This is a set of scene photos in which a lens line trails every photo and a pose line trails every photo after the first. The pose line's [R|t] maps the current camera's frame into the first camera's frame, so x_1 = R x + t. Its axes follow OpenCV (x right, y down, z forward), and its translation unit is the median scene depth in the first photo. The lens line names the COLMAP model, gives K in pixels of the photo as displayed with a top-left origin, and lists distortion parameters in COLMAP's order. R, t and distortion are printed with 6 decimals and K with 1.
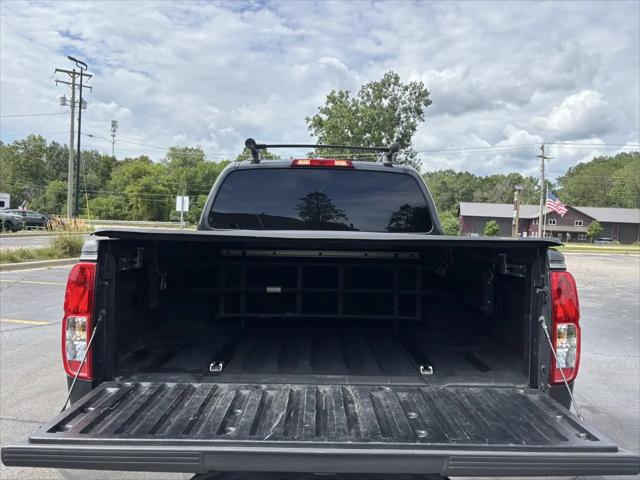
lens RADIAL K [[489.4, 0, 322.1], [0, 489.4, 238.5], [0, 0, 1]] dist [0.023522, -0.005510]
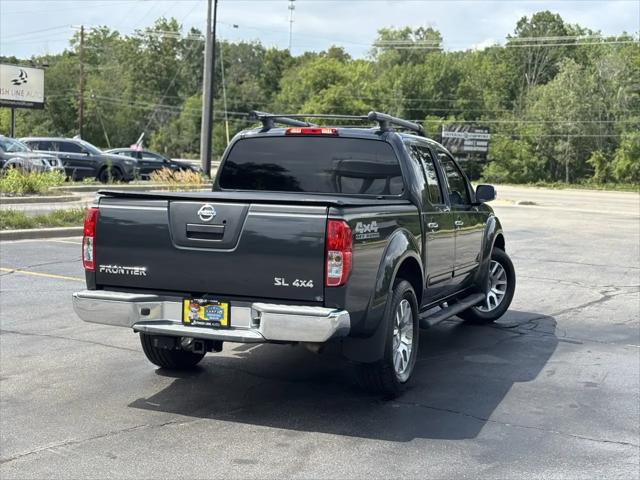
lens RADIAL K [[967.7, 0, 313.7], [0, 967.7, 240.6], [0, 0, 1]] dist [0.256157, -0.978797]
pose [[0.928119, 0.035381, -0.370599, 0.034501], [-0.019558, 0.998733, 0.046367, -0.000365], [0.371770, -0.035786, 0.927635, -0.043930]]
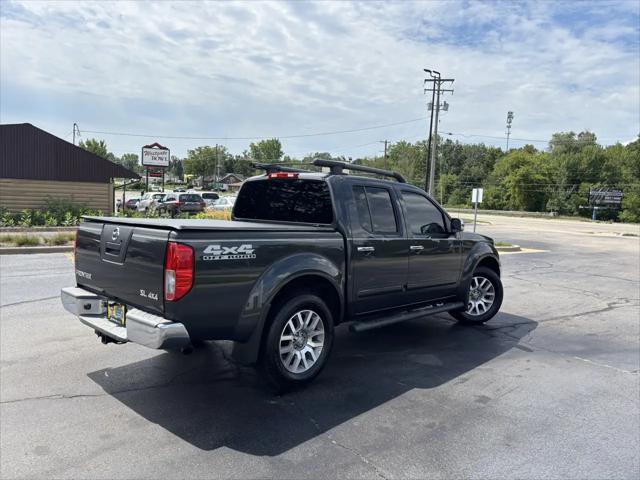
lens RADIAL K [[484.5, 0, 319.1], [0, 484.5, 242.6], [0, 0, 1]] dist [0.039886, -0.049958]
pose [[0.710439, 0.058289, -0.701341, 0.046612], [-0.036912, 0.998279, 0.045577, -0.000926], [0.702790, -0.006492, 0.711367, 0.001250]]
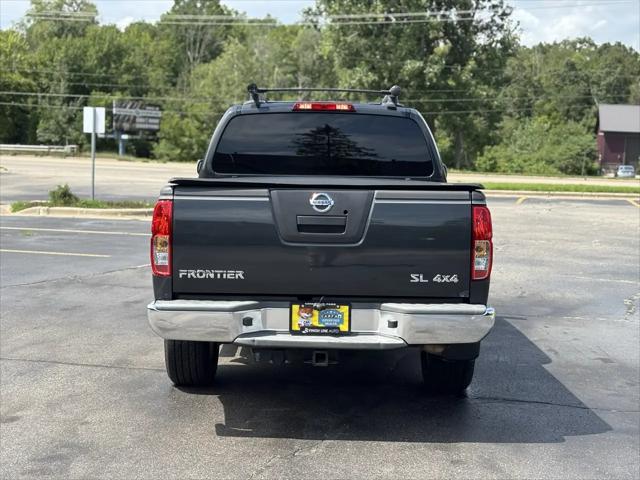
lens RADIAL K [[967.7, 0, 313.7], [0, 967.7, 240.6], [0, 0, 1]] dist [0.256157, -0.978797]
pose [[0.999865, 0.000034, -0.016421, 0.000495], [0.001046, 0.997834, 0.065769, -0.000558], [0.016388, -0.065777, 0.997700, -0.041738]]
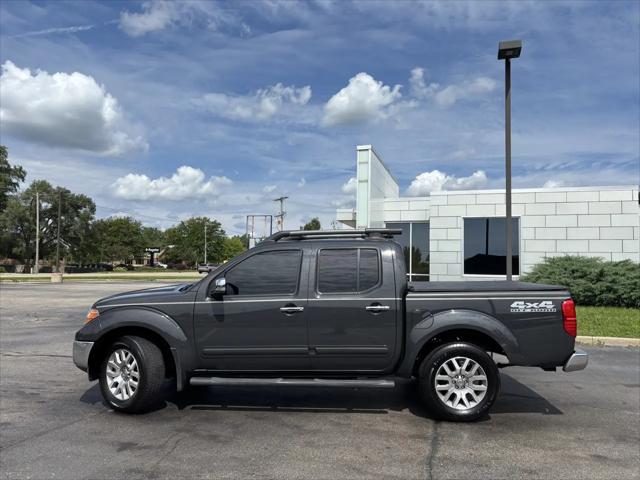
lens RADIAL K [[484.5, 0, 319.1], [0, 484.5, 242.6], [0, 0, 1]] dist [0.039886, -0.049958]
pose [[0.042078, 0.017171, 0.998967, -0.072139], [0.015474, 0.999721, -0.017836, -0.005383], [-0.998994, 0.016209, 0.041801, 0.049564]]
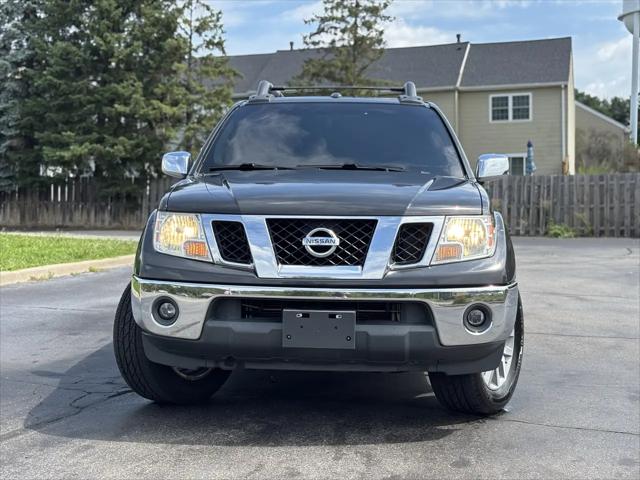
lens RADIAL K [[967.7, 0, 313.7], [0, 967.7, 240.6], [0, 0, 1]] dist [0.256157, -0.978797]
pose [[-0.997453, -0.037821, 0.060467, -0.004161], [-0.033171, 0.996545, 0.076142, -0.001158], [-0.063138, 0.073943, -0.995262, 0.139887]]
